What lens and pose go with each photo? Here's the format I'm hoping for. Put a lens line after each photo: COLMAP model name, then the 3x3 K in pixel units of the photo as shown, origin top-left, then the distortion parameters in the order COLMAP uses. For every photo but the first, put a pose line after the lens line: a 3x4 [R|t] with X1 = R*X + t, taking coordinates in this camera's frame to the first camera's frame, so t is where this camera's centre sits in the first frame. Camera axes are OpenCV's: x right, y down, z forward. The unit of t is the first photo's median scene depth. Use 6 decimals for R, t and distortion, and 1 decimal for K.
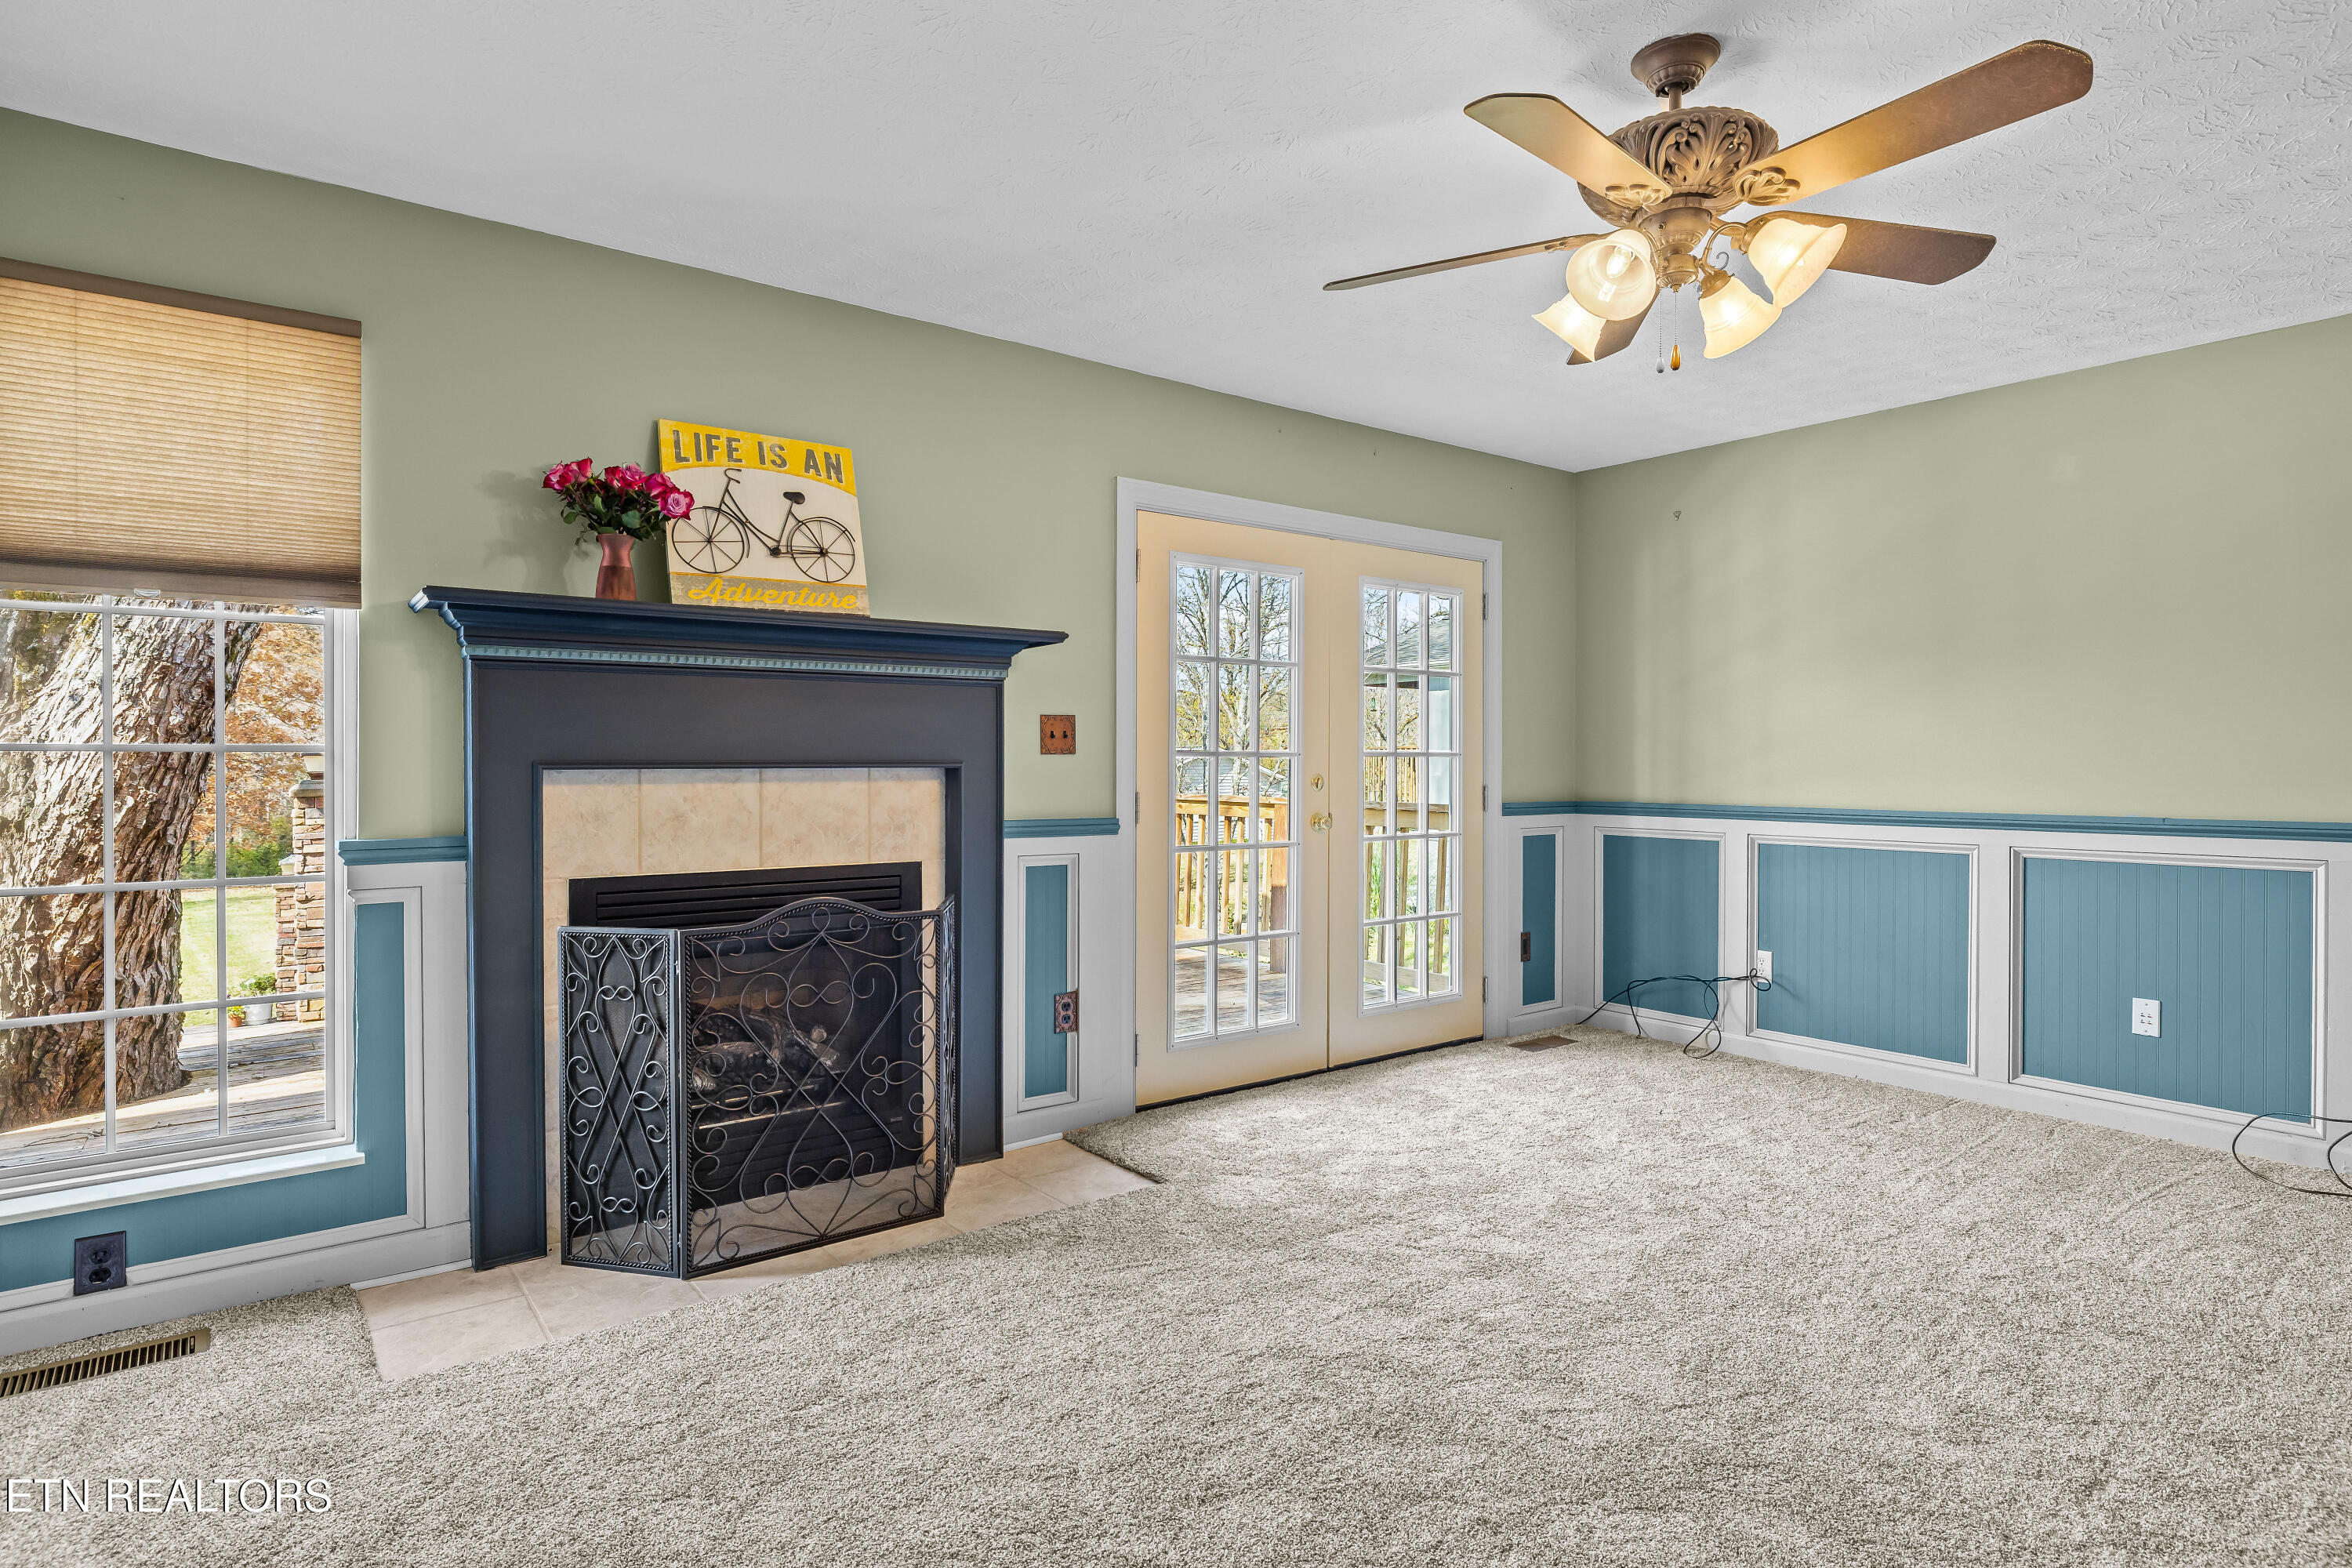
lens RADIAL K [[1261.8, 0, 1182.7], [0, 1261.8, 785.1], [0, 0, 1]] dist [0.000061, -0.000891]
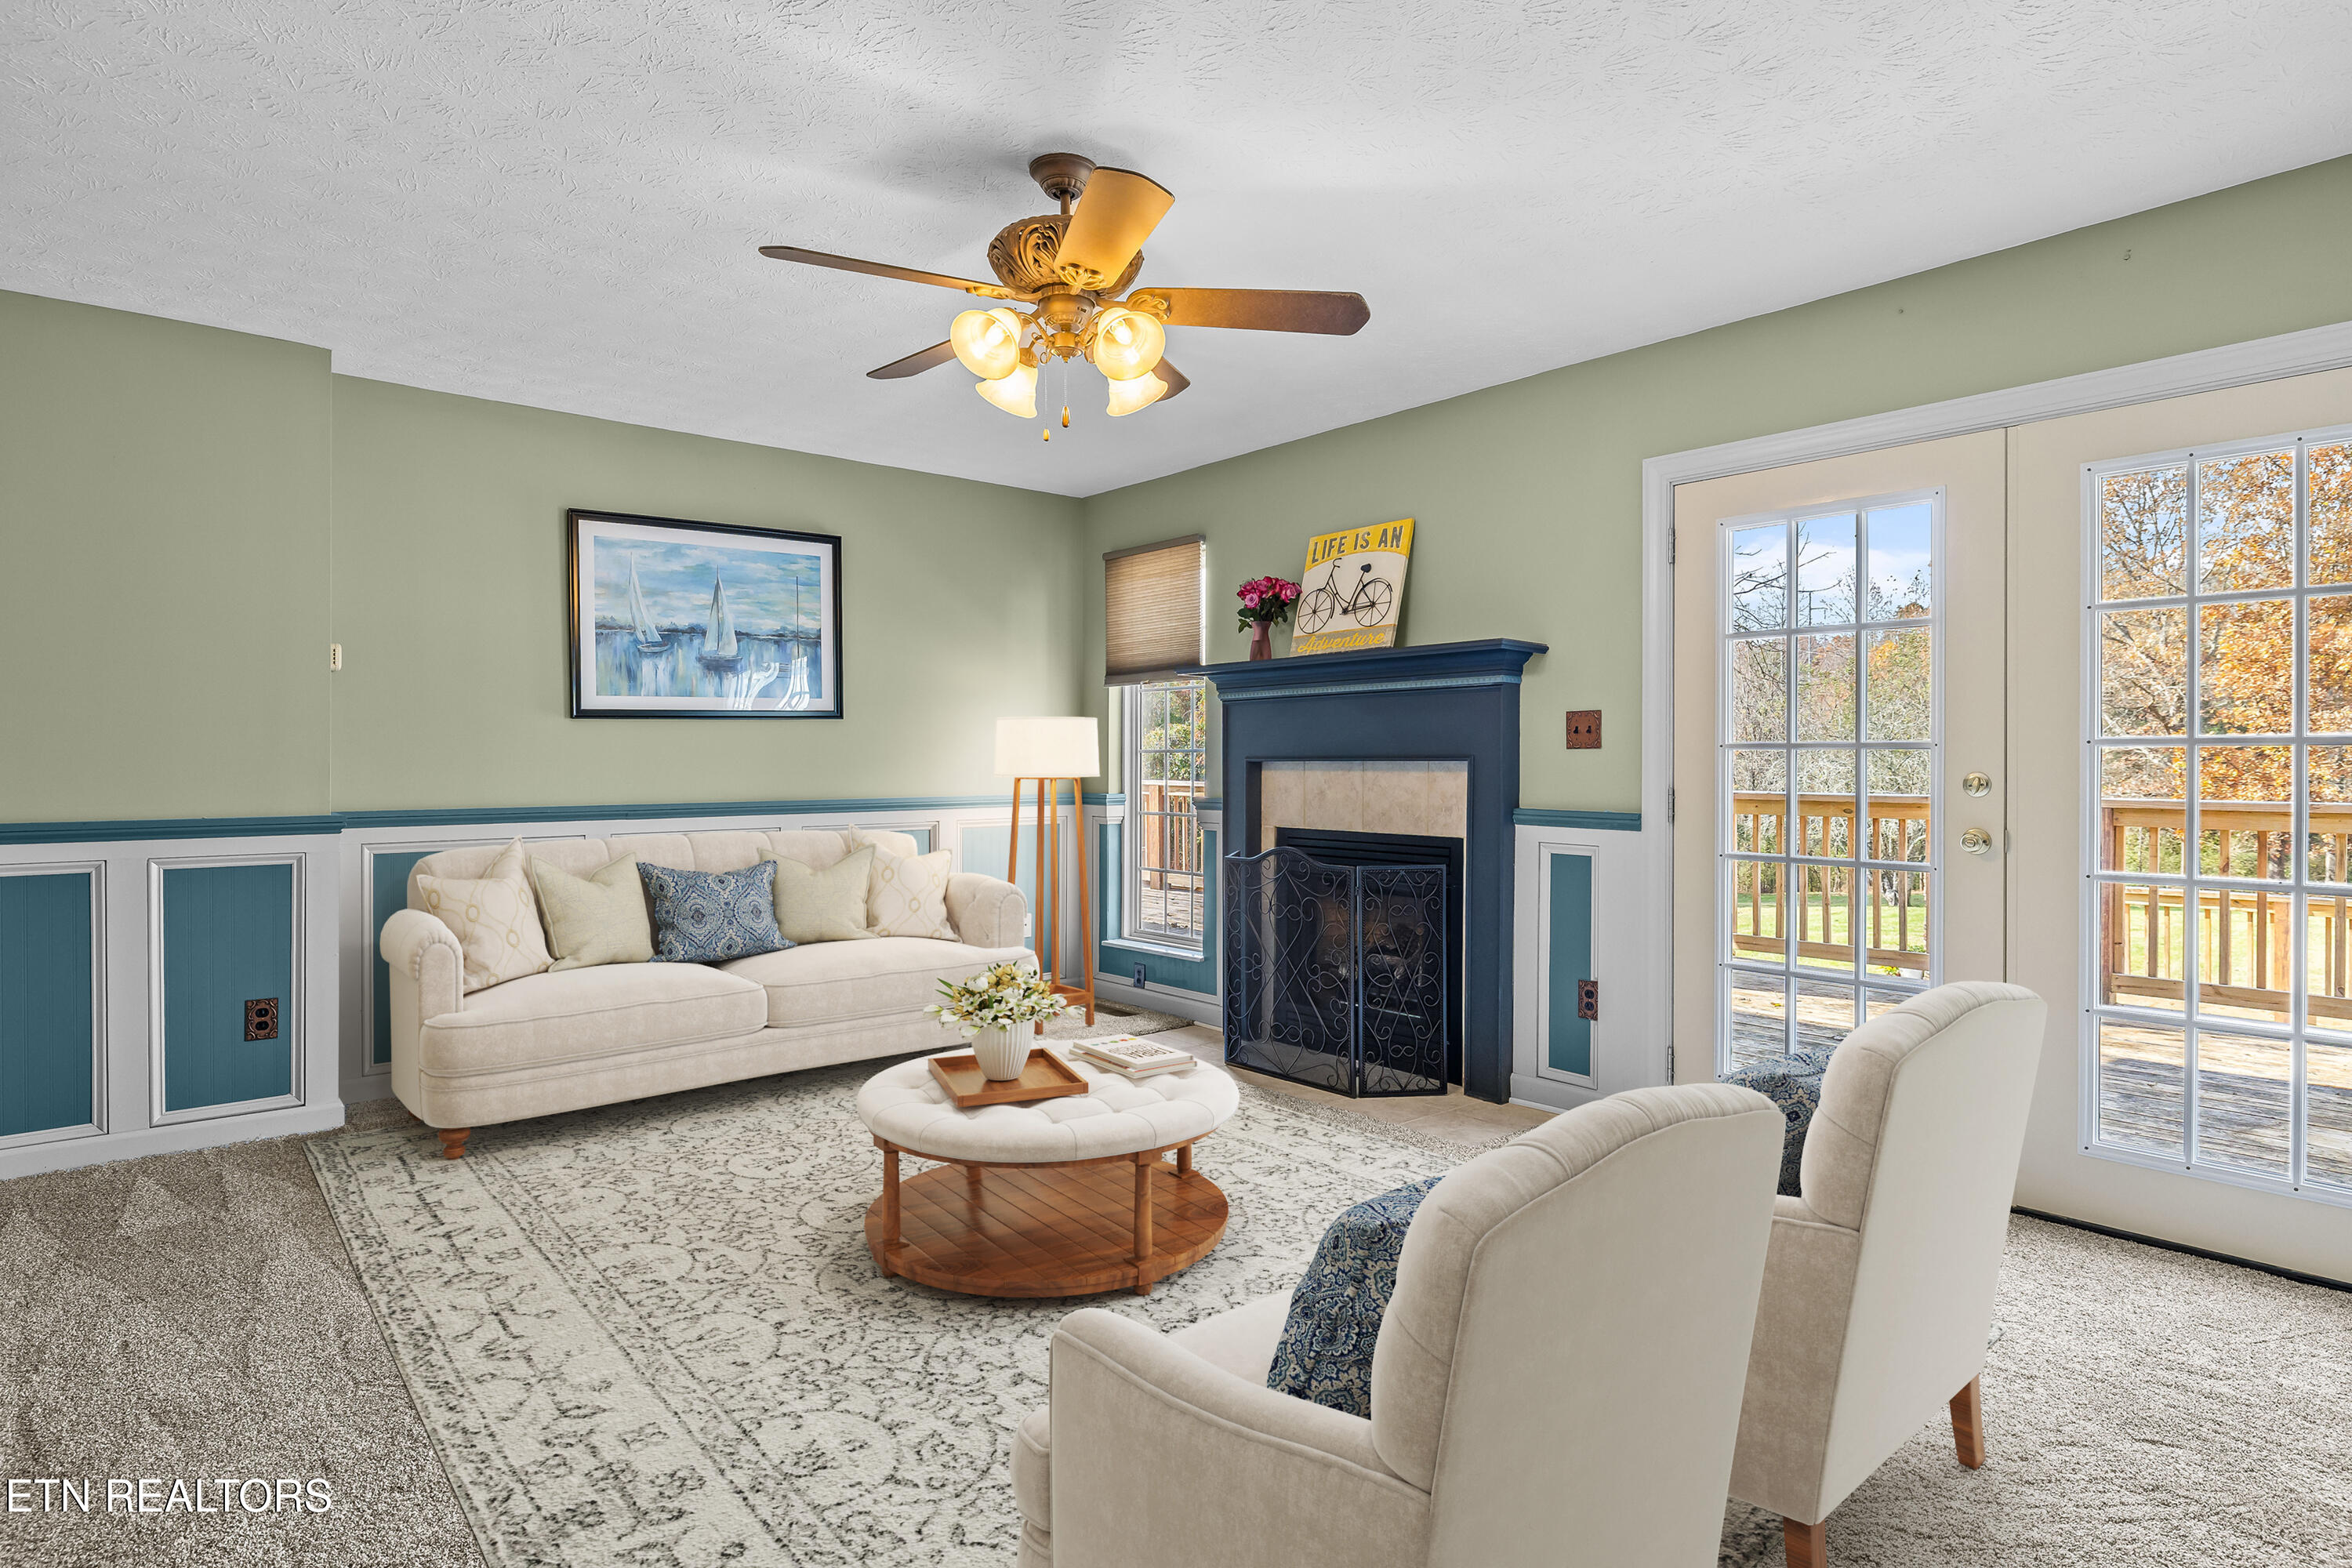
lens RADIAL K [[1261.8, 0, 1173.2], [0, 1261.8, 762.0], [0, 0, 1]] dist [0.000061, -0.000891]
pose [[0.046374, 0.010174, -0.998872, 1.054741], [-0.009280, 0.999909, 0.009754, -0.023540], [0.998881, 0.008817, 0.046464, 0.701017]]
